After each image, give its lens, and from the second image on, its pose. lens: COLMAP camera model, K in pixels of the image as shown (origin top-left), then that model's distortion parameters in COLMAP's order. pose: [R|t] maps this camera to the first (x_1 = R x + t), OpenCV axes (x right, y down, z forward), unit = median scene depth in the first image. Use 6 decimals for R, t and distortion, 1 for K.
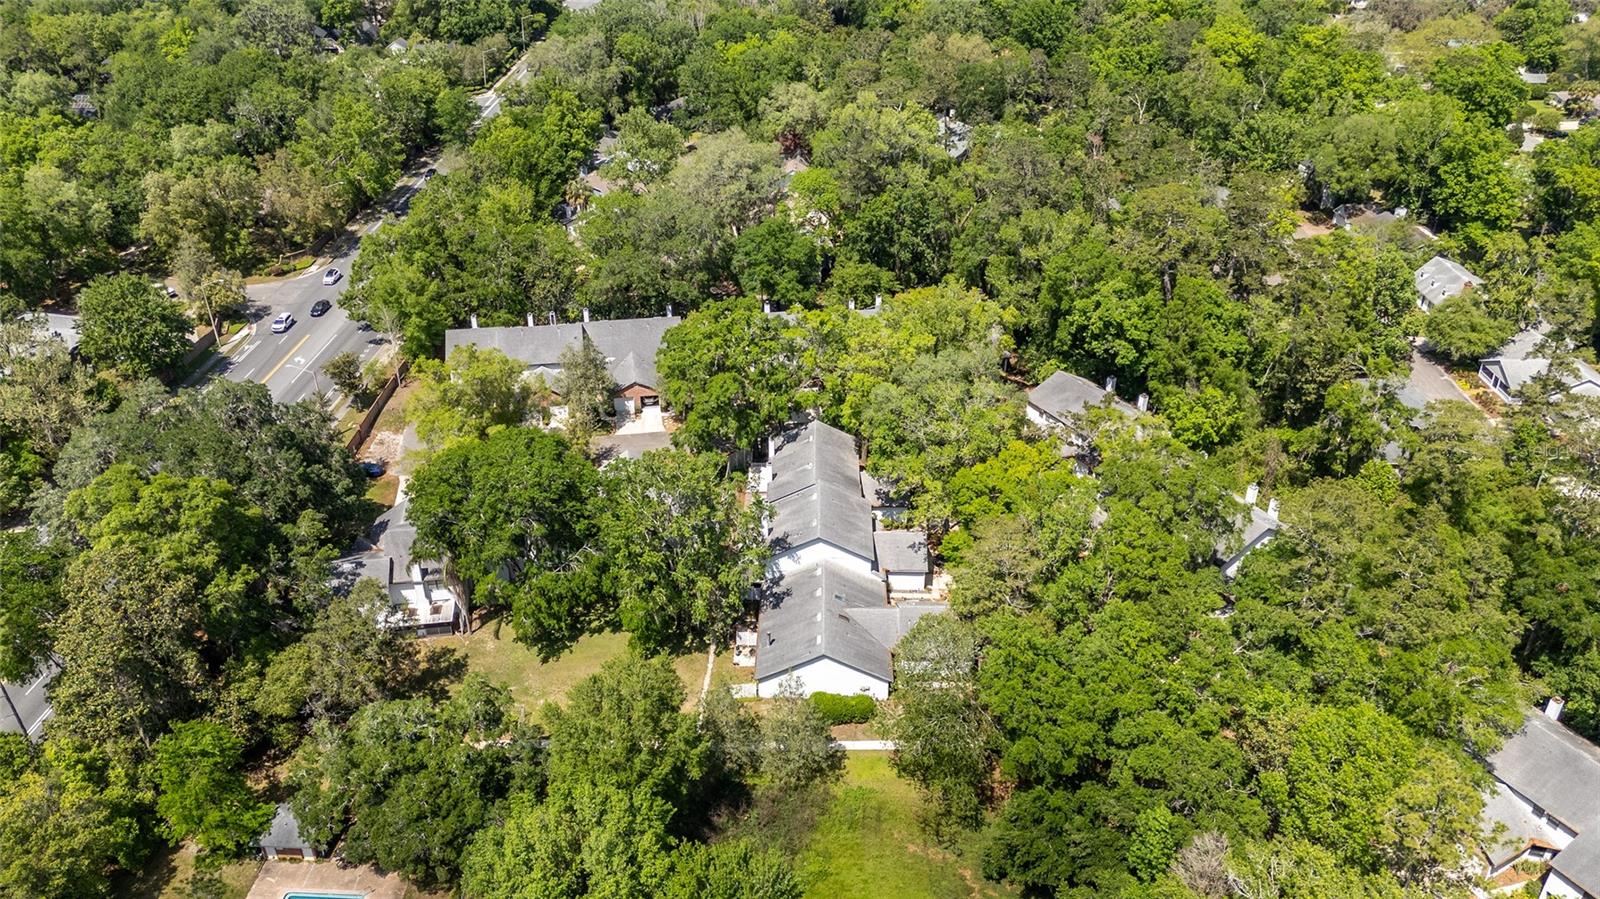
lens RADIAL K [[1164.8, 0, 800.0], [0, 1164.8, 449.5], [0, 0, 1]] dist [0.053106, -0.066407]
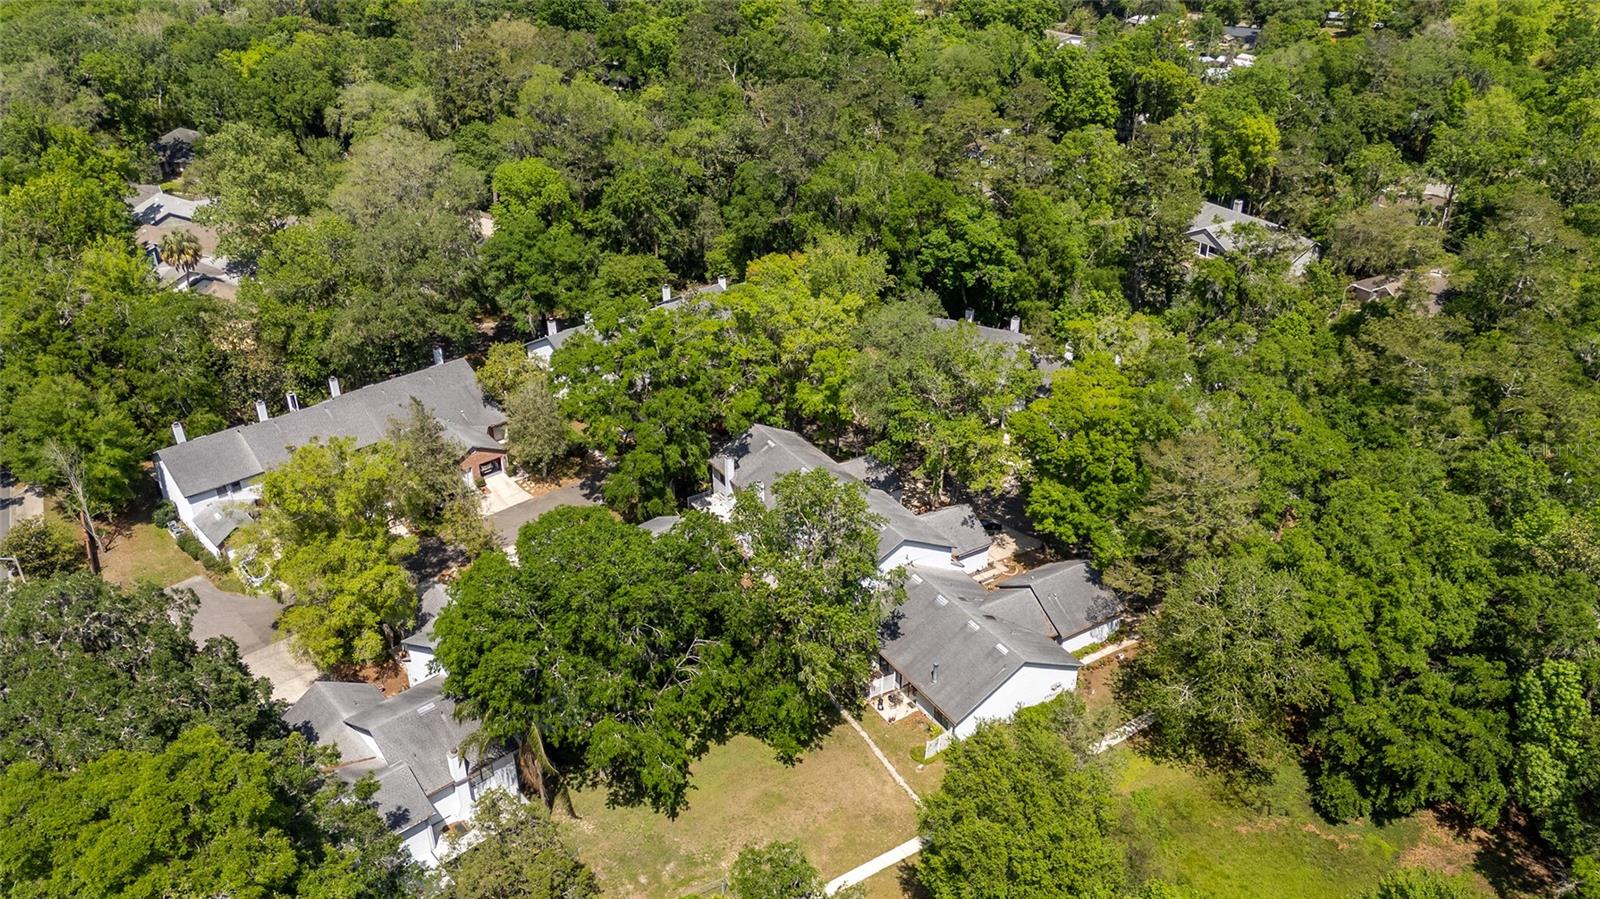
lens RADIAL K [[1165.1, 0, 787.7], [0, 1165.1, 454.2], [0, 0, 1]] dist [0.060076, -0.061223]
pose [[0.842494, -0.263794, 0.469698, -0.285603], [0.272979, 0.960724, 0.049926, -0.031325], [-0.464420, 0.086155, 0.881414, 0.206367]]
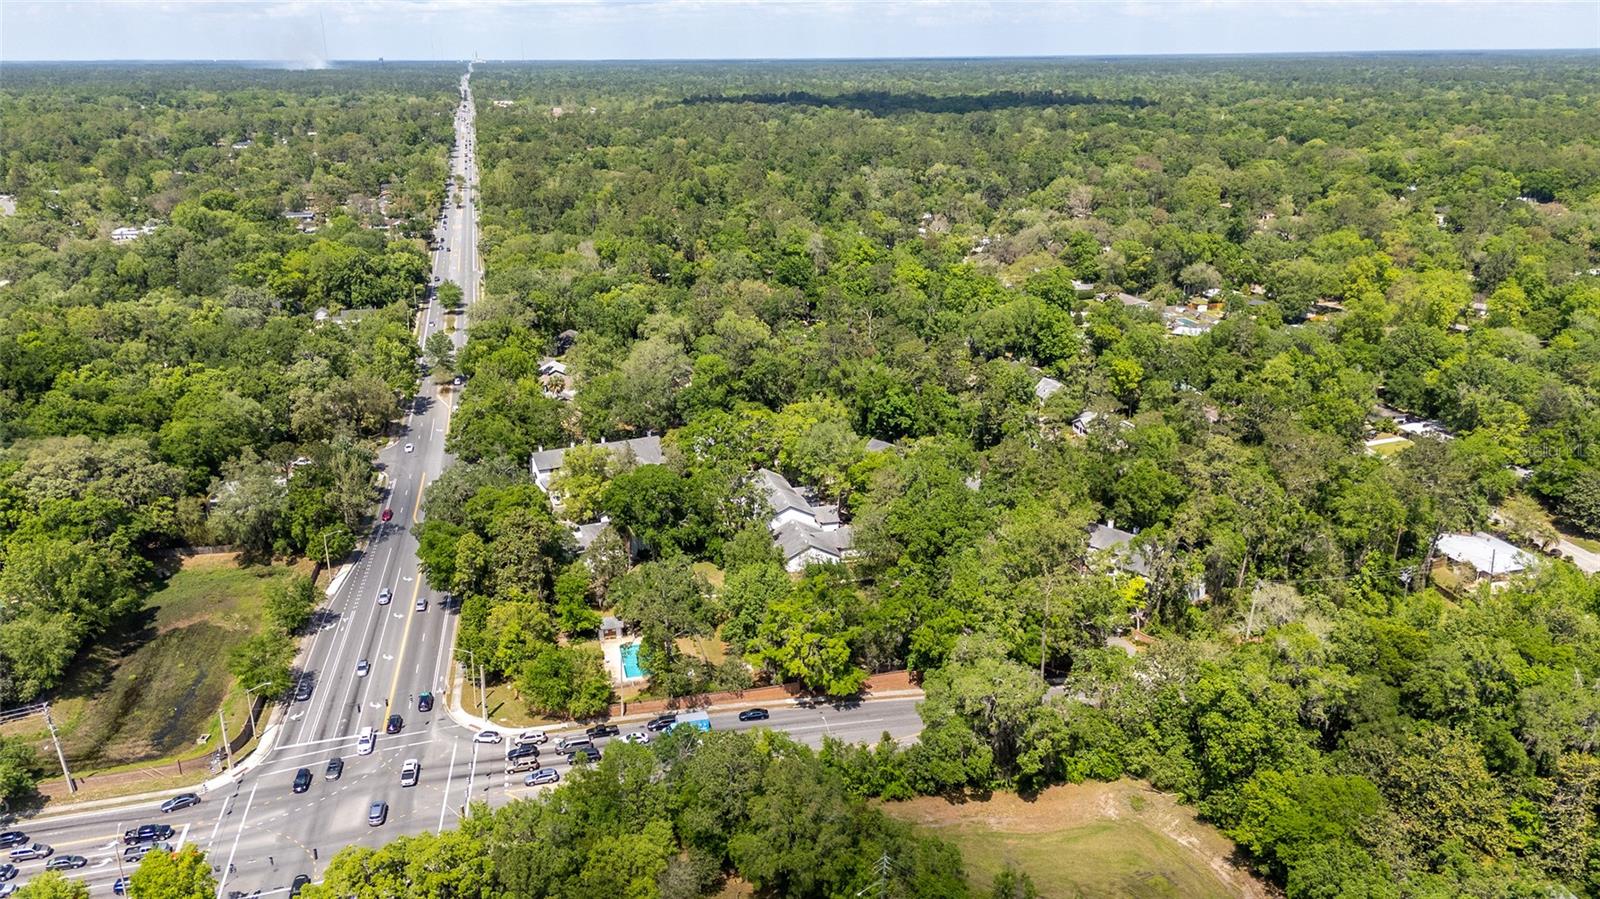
lens RADIAL K [[1164.8, 0, 800.0], [0, 1164.8, 449.5], [0, 0, 1]] dist [0.053106, -0.066407]
pose [[0.961519, -0.093759, 0.258245, -0.331449], [0.144082, 0.972420, -0.183410, 0.242245], [-0.233927, 0.213560, 0.948510, -0.666211]]
